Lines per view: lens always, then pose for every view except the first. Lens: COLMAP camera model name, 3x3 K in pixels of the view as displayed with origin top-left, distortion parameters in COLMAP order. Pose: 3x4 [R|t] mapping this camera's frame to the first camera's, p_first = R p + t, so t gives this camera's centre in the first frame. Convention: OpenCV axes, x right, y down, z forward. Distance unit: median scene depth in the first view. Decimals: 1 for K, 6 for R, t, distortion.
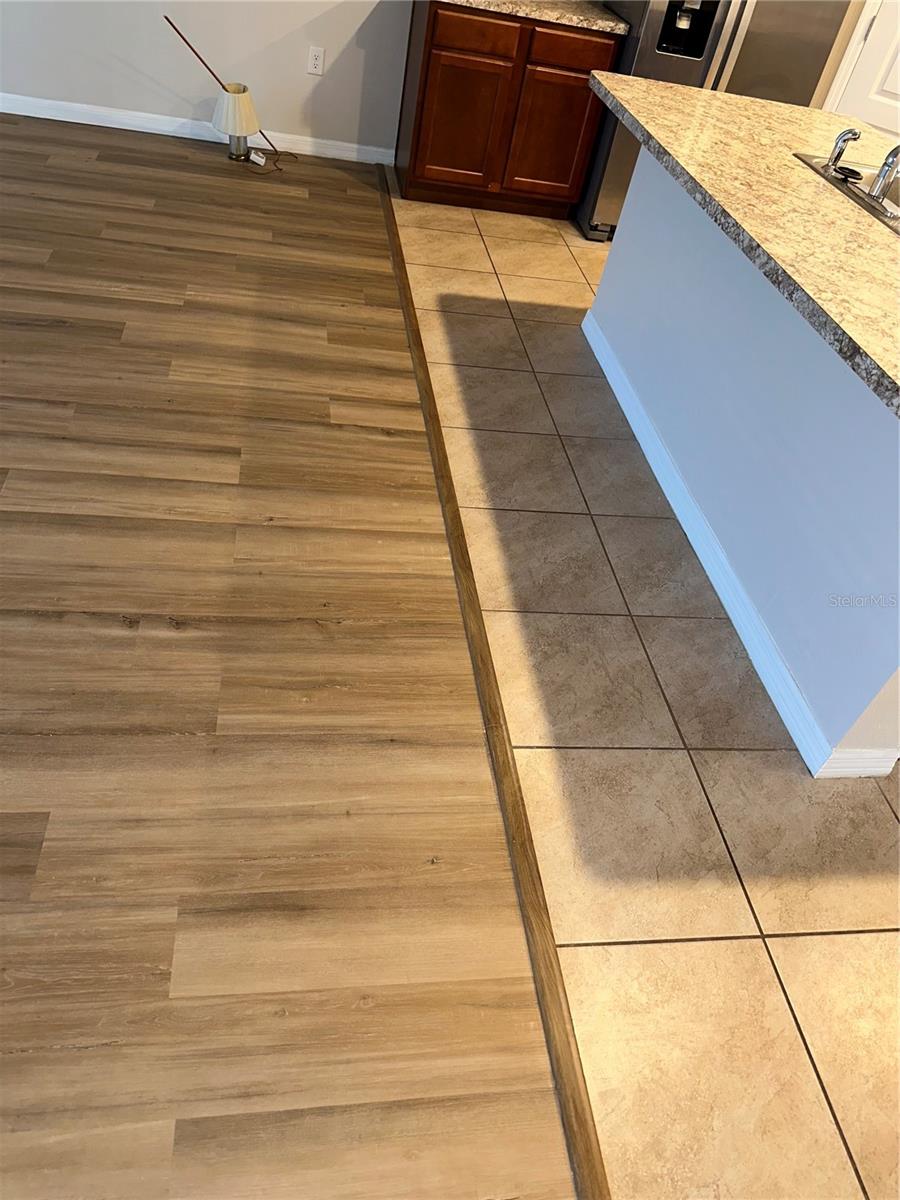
lens RADIAL K [[846.5, 0, 451.3], [0, 846.5, 599.7], [0, 0, 1]] dist [0.070819, -0.099064]
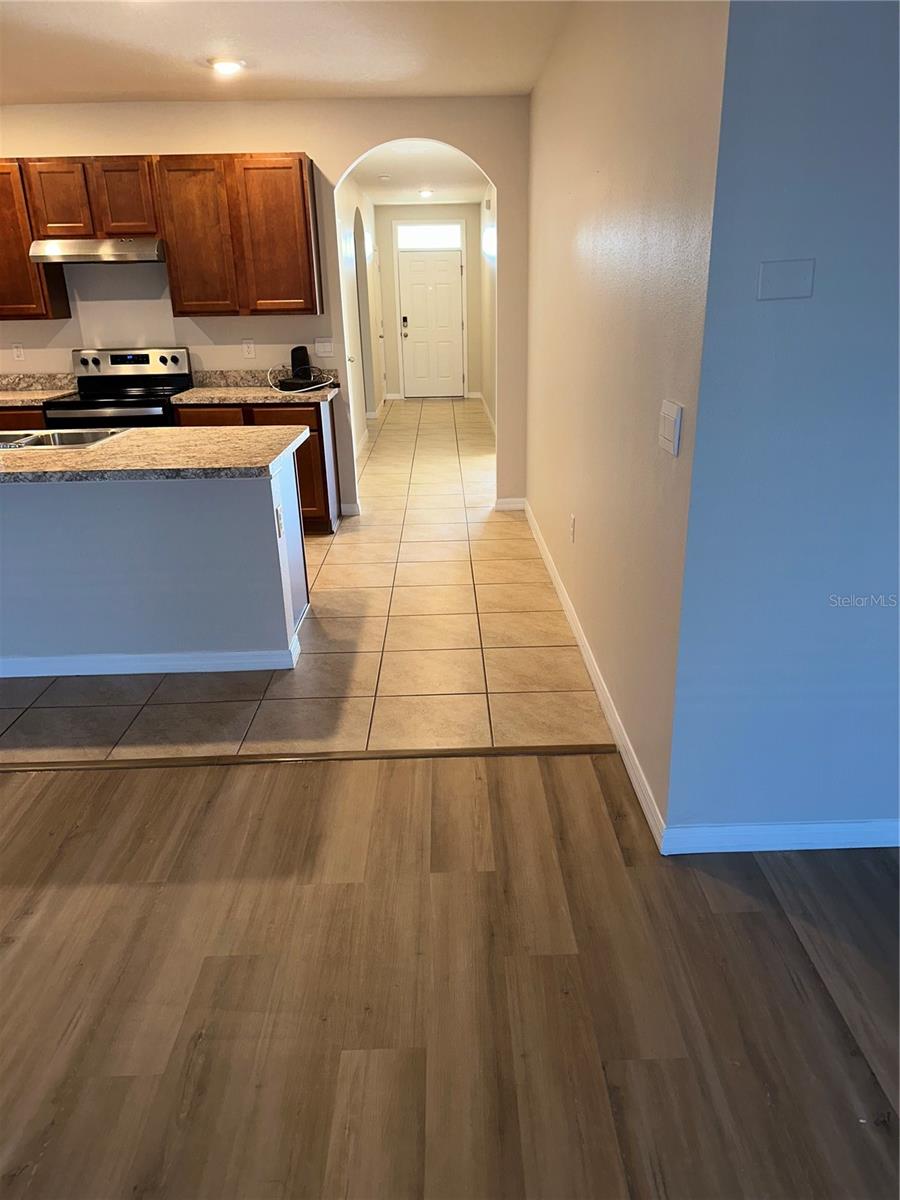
lens RADIAL K [[846.5, 0, 459.3], [0, 846.5, 599.3], [0, 0, 1]] dist [0.070819, -0.099064]
pose [[0.101352, -0.493101, 0.864048, -0.895763], [0.699328, 0.653041, 0.290651, -0.146281], [-0.707579, 0.574795, 0.411026, -0.072125]]
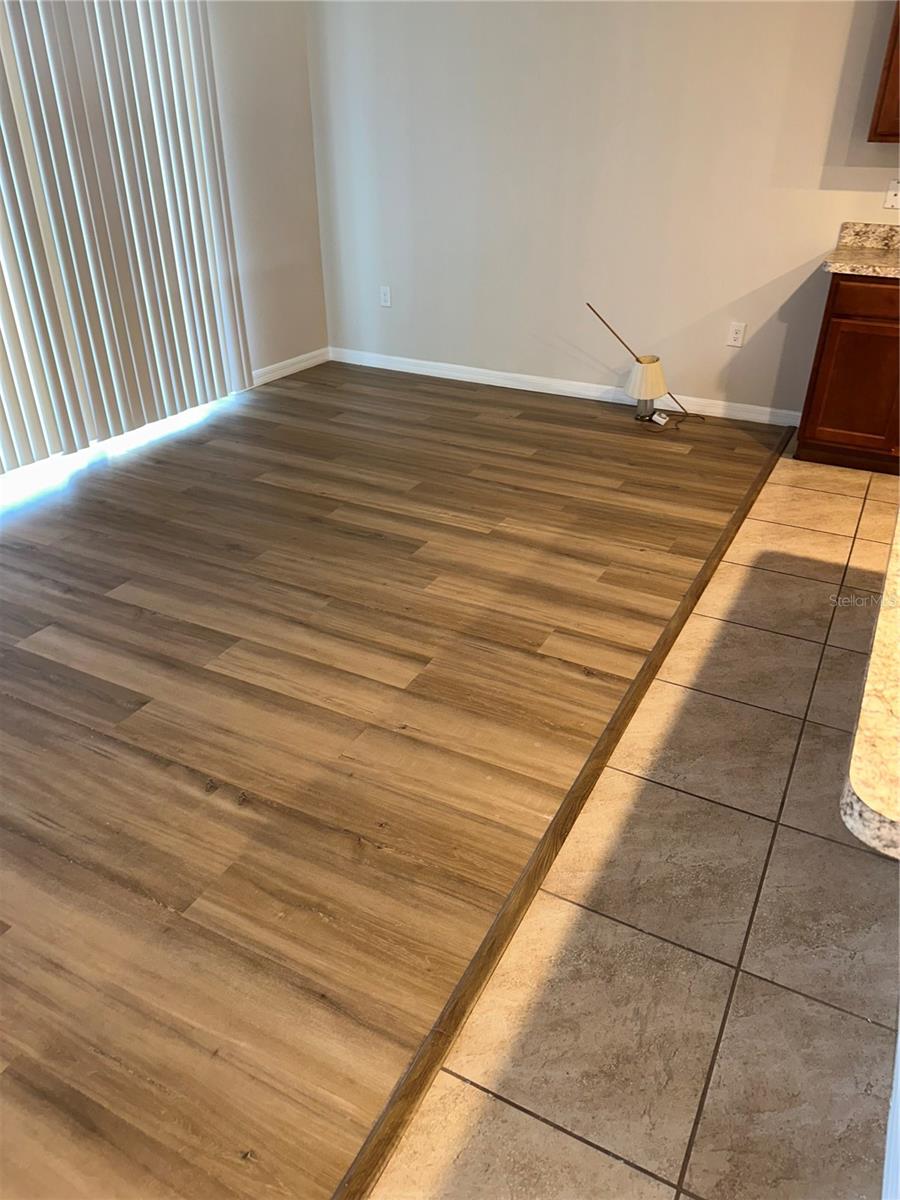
lens RADIAL K [[846.5, 0, 457.6], [0, 846.5, 597.6], [0, 0, 1]] dist [0.070819, -0.099064]
pose [[0.813999, 0.134022, -0.565193, 0.386502], [-0.288099, 0.938055, -0.192487, -0.068153], [0.504385, 0.319516, 0.802188, 0.199193]]
